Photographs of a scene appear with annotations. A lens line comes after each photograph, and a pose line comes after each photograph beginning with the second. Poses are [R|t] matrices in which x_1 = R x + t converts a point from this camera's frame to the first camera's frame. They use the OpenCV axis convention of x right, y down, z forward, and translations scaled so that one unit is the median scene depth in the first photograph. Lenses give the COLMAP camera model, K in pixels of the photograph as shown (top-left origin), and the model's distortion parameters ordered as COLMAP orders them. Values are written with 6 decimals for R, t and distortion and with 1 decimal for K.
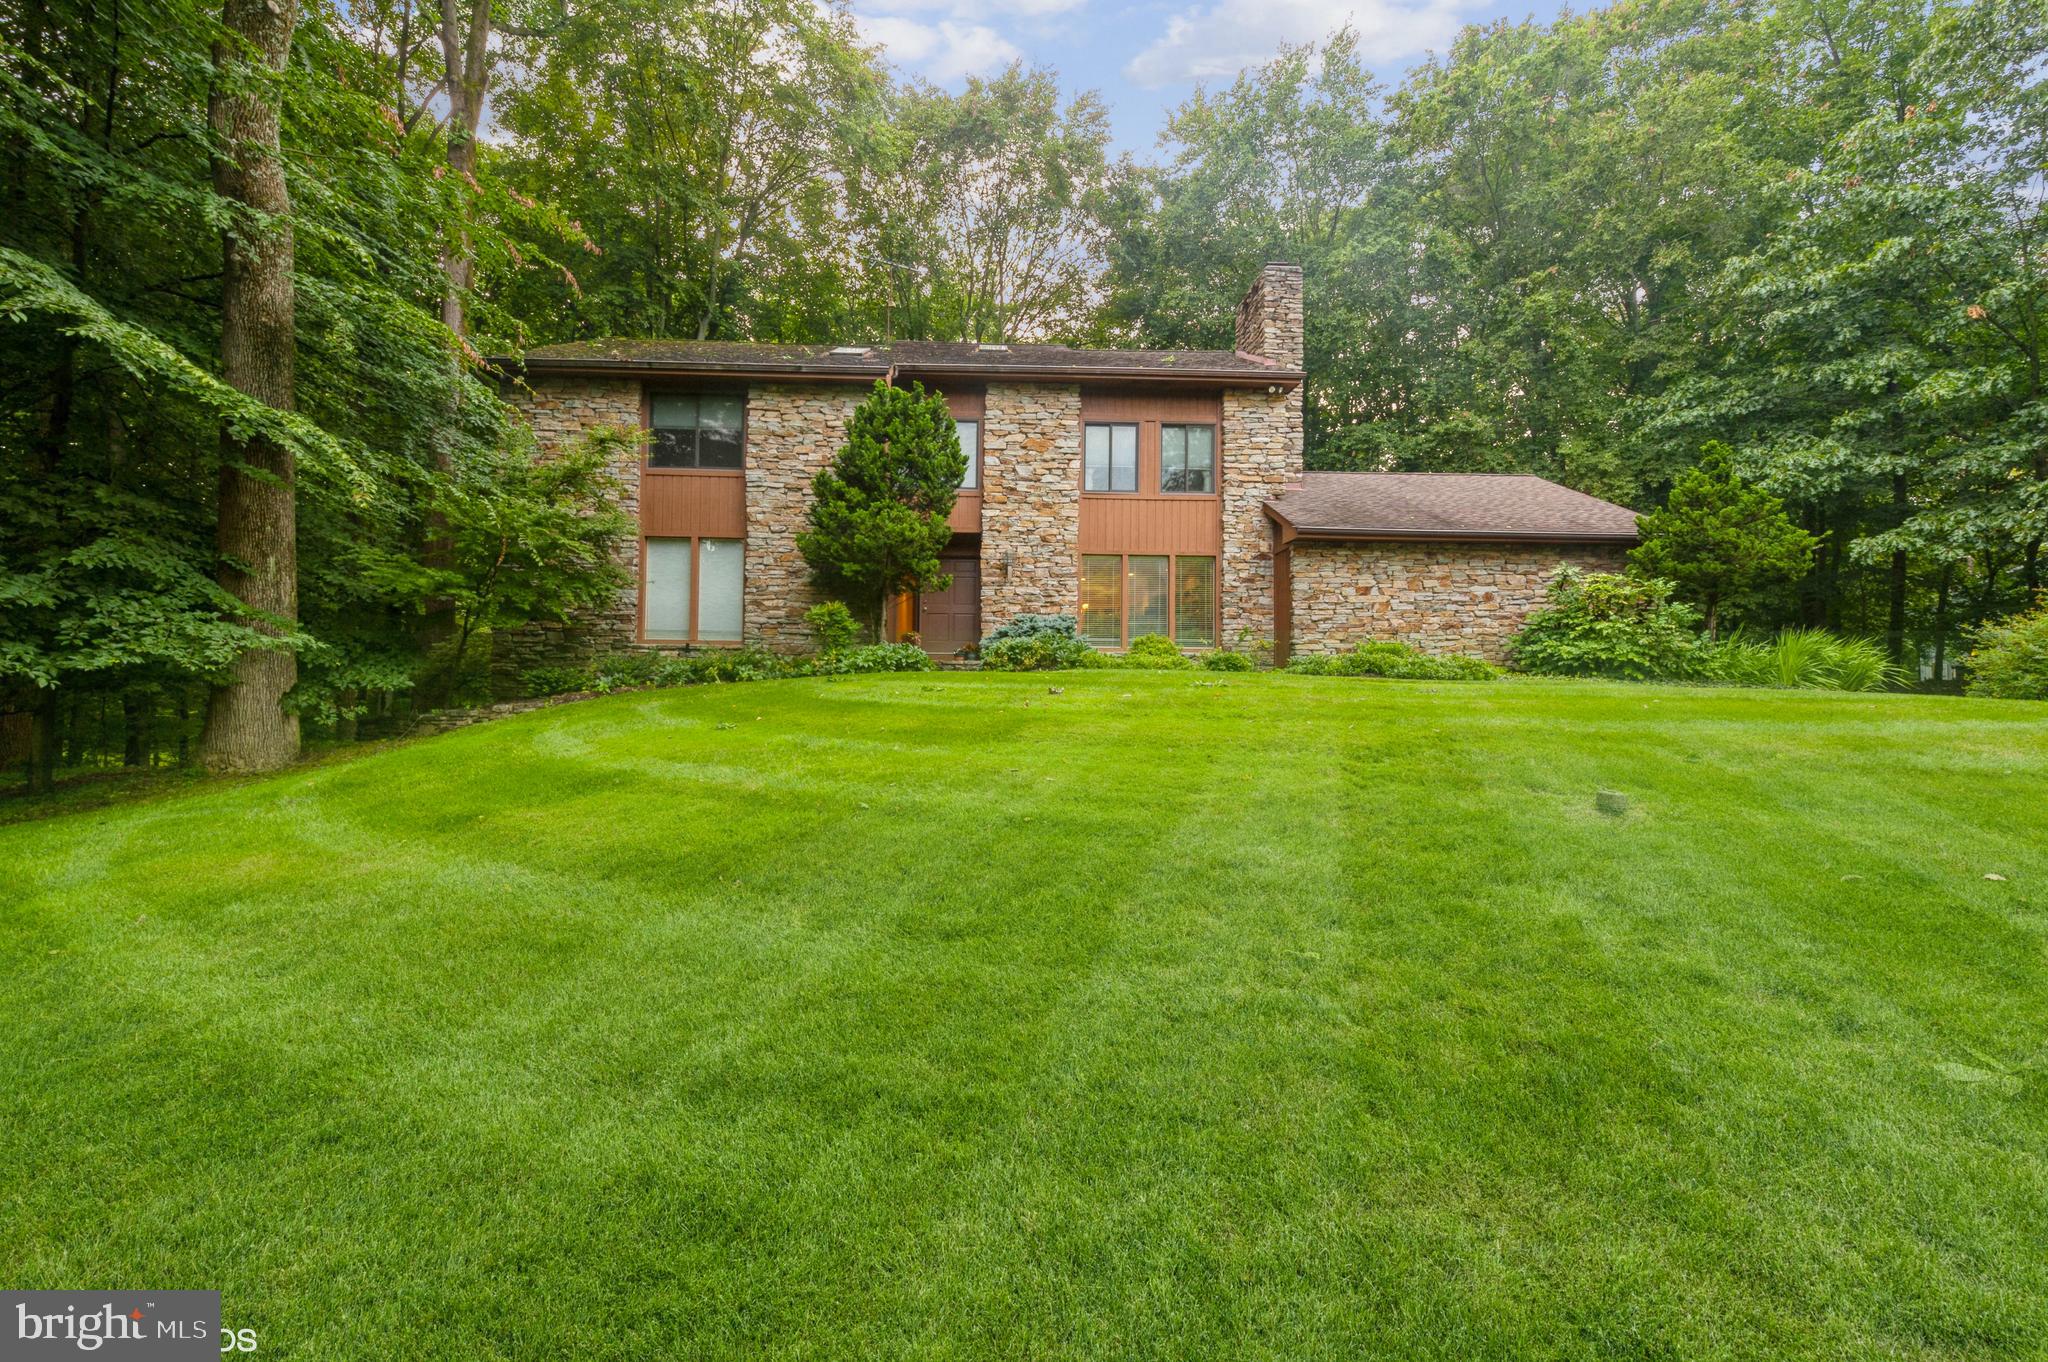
lens RADIAL K [[798.1, 0, 1021.1], [0, 798.1, 671.3], [0, 0, 1]] dist [0.000323, 0.000000]
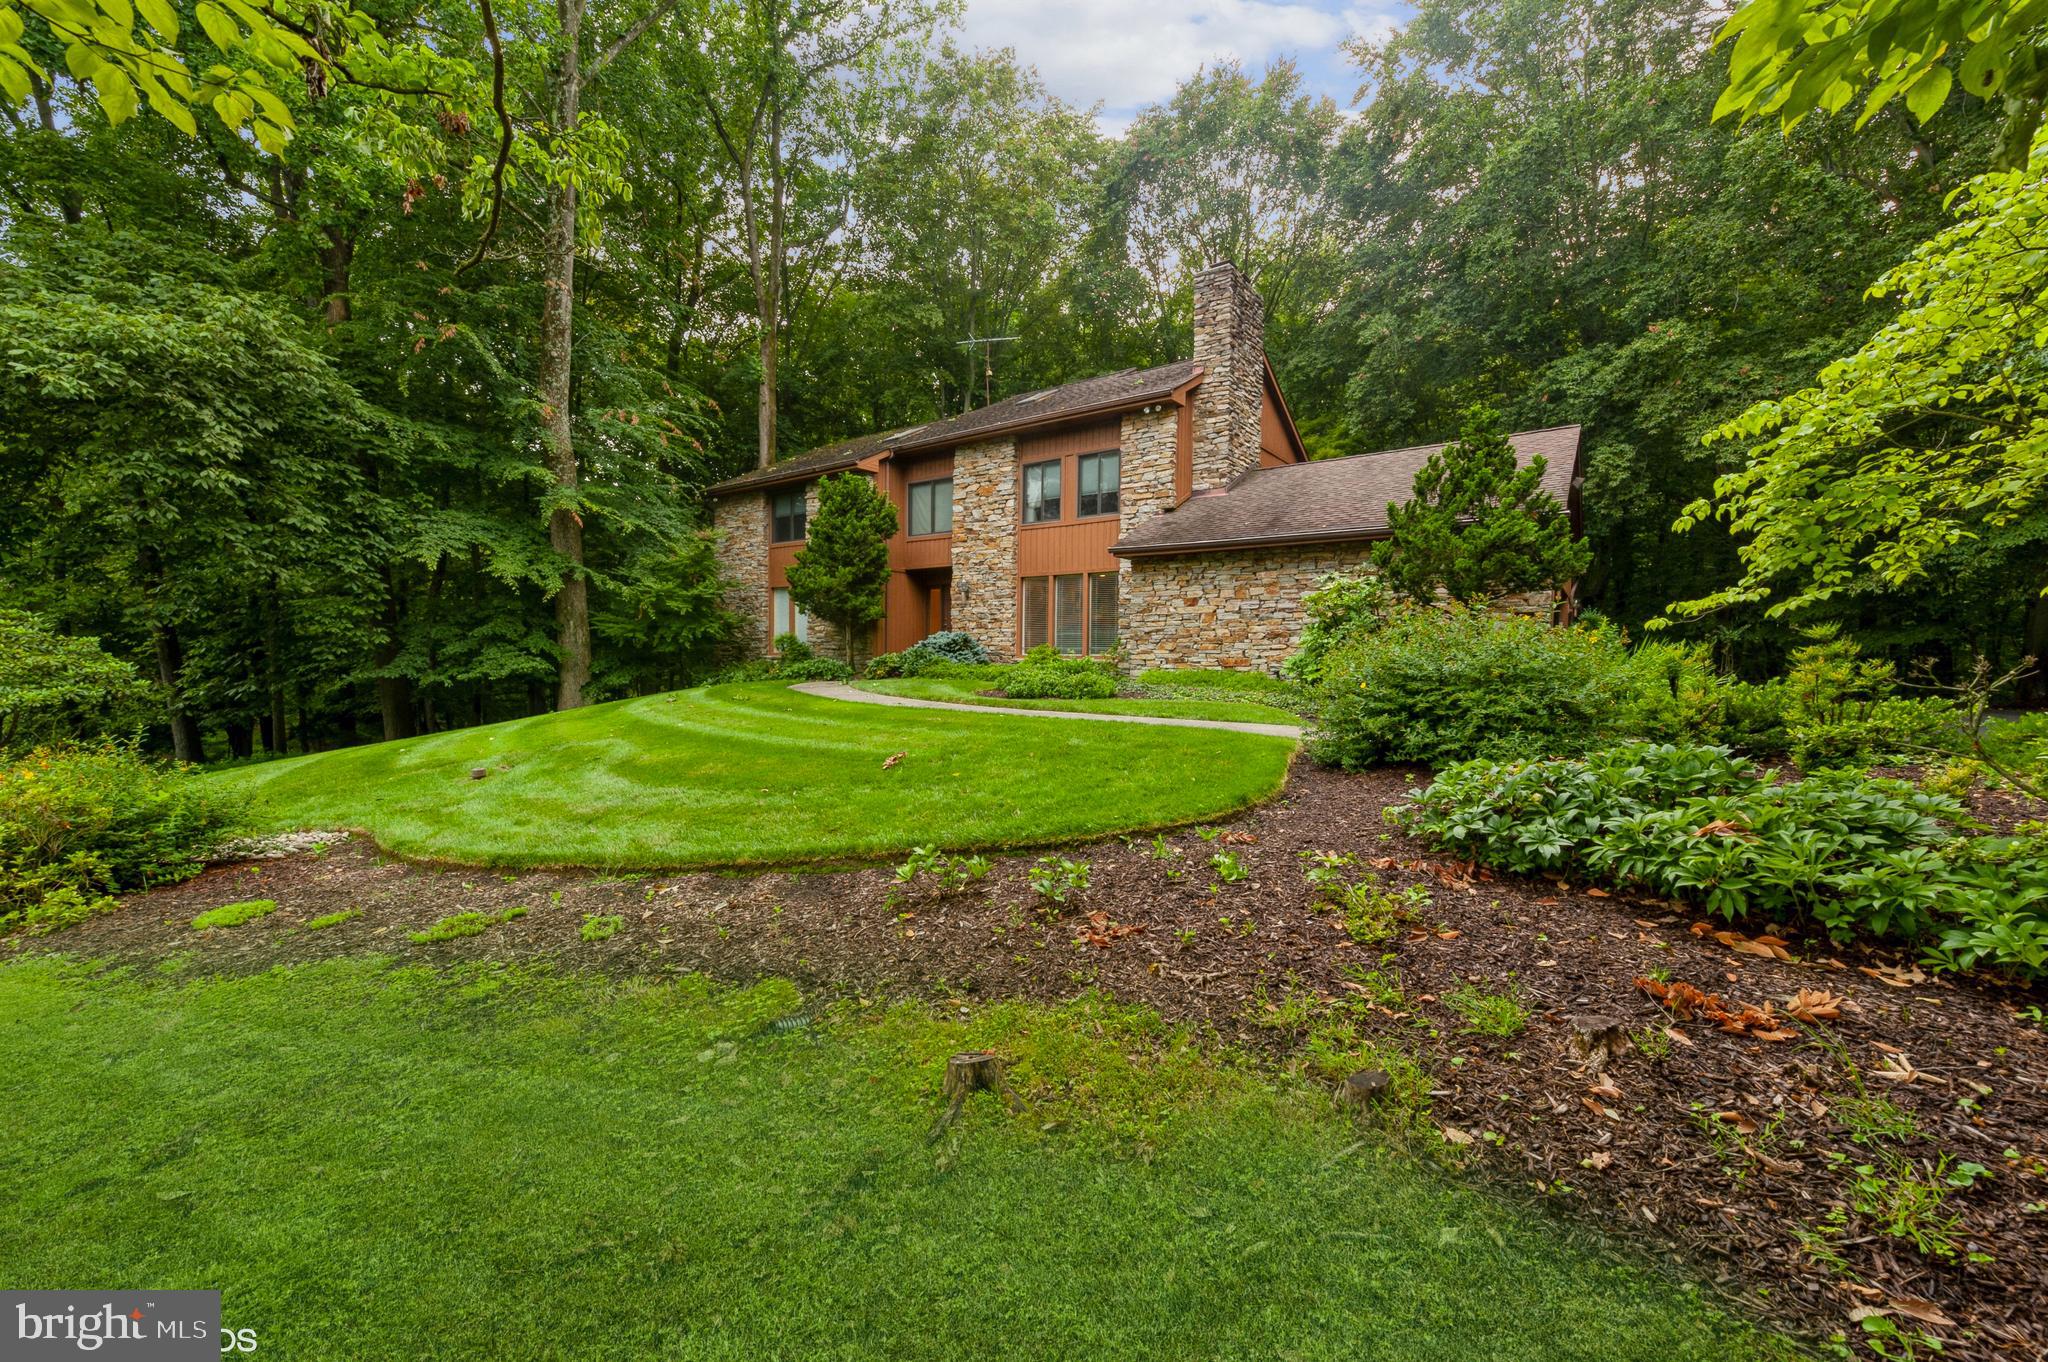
lens RADIAL K [[829.6, 0, 1022.2], [0, 829.6, 692.8], [0, 0, 1]] dist [-0.000027, -0.000035]
pose [[0.769601, 0.028832, -0.637874, 0.923120], [0.003180, 0.998795, 0.048982, -0.036427], [0.638517, -0.039726, 0.768582, 0.039713]]
